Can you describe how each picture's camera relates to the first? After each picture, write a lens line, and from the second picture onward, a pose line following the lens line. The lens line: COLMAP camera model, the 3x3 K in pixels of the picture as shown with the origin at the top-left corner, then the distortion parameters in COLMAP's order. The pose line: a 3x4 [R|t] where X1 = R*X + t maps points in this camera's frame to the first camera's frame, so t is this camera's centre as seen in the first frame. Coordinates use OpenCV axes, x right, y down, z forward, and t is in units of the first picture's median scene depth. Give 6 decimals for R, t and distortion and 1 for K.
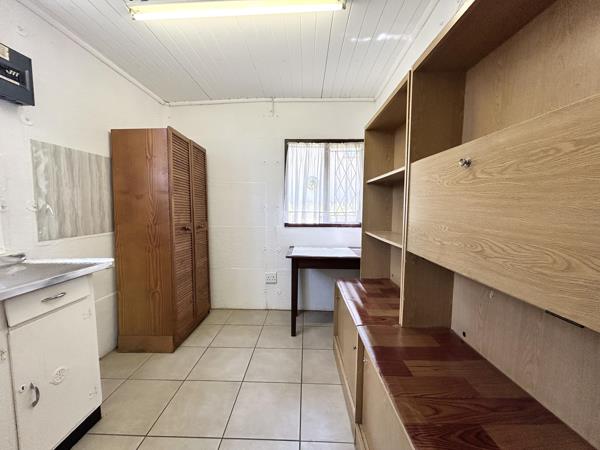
lens RADIAL K [[241.4, 0, 298.2], [0, 241.4, 223.5], [0, 0, 1]] dist [-0.000742, 0.000466]
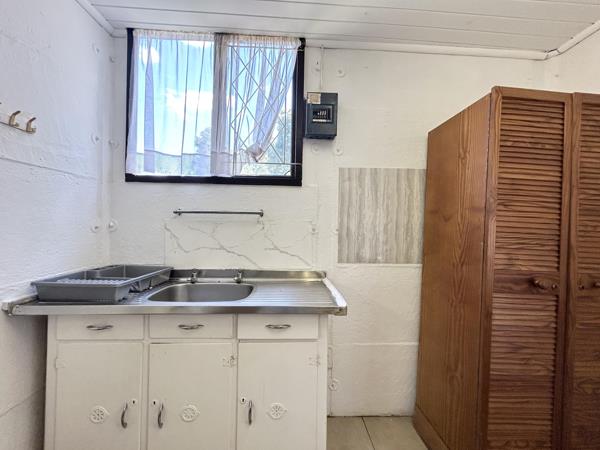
lens RADIAL K [[241.4, 0, 298.2], [0, 241.4, 223.5], [0, 0, 1]] dist [-0.000742, 0.000466]
pose [[0.079022, 0.007242, -0.996847, -0.031144], [-0.089771, 0.995962, 0.000119, -0.061435], [0.992823, 0.089479, 0.079353, 0.556741]]
